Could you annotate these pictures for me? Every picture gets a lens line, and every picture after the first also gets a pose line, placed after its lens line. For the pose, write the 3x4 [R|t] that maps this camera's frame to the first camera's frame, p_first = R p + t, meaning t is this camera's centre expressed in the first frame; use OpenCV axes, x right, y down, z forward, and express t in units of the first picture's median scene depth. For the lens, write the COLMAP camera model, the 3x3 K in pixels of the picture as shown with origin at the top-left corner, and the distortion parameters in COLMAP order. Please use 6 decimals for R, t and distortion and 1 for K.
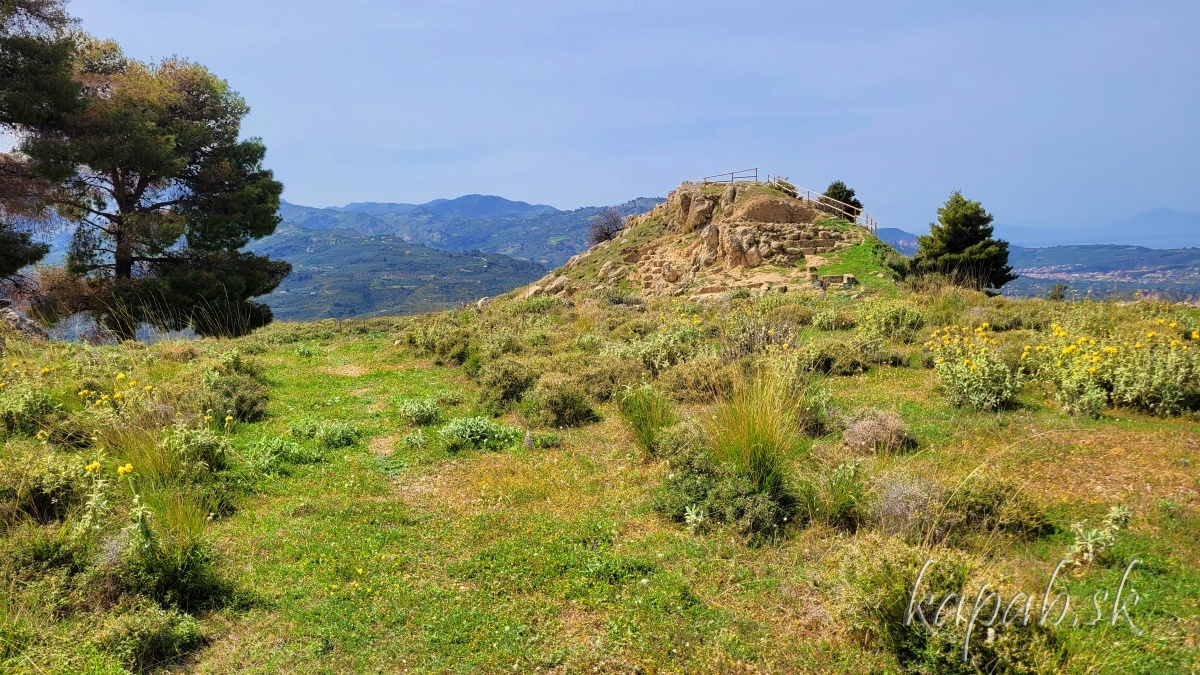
lens RADIAL K [[911.0, 0, 598.9], [0, 911.0, 339.6], [0, 0, 1]] dist [0.044770, 0.000497]
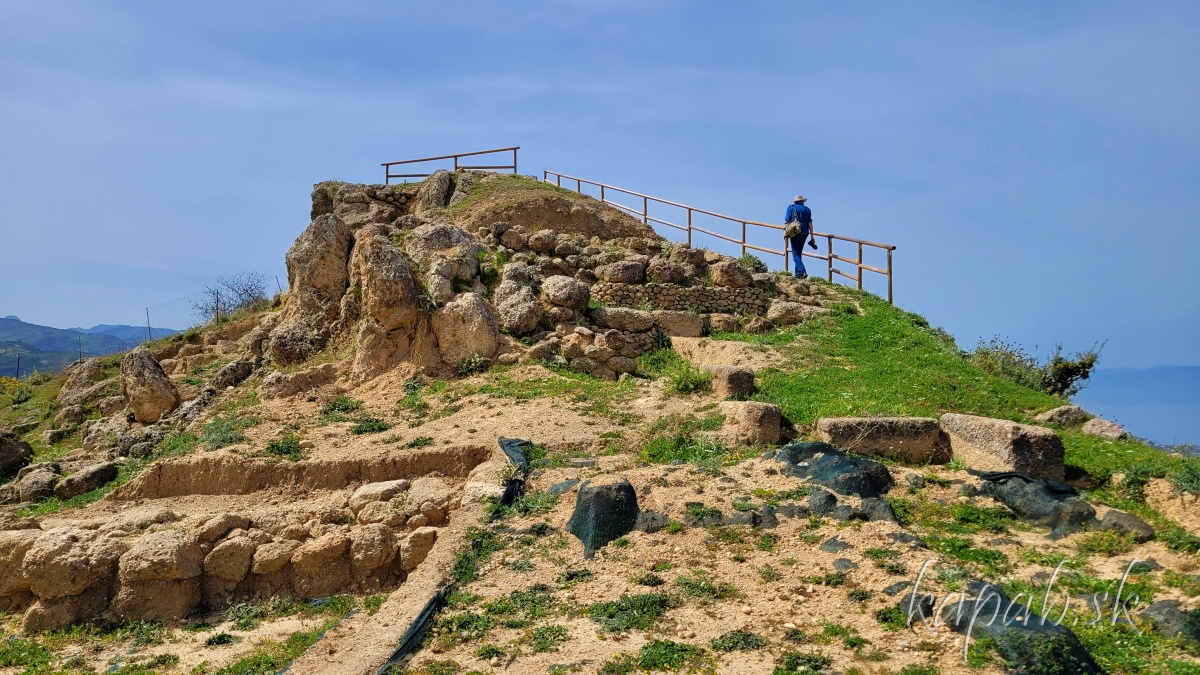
lens RADIAL K [[911.0, 0, 598.8], [0, 911.0, 337.5], [0, 0, 1]] dist [0.044770, 0.000497]
pose [[0.971098, 0.053697, 0.232563, 0.146711], [-0.016802, 0.987327, -0.157807, -0.051757], [-0.238090, 0.149338, 0.959693, 0.760220]]
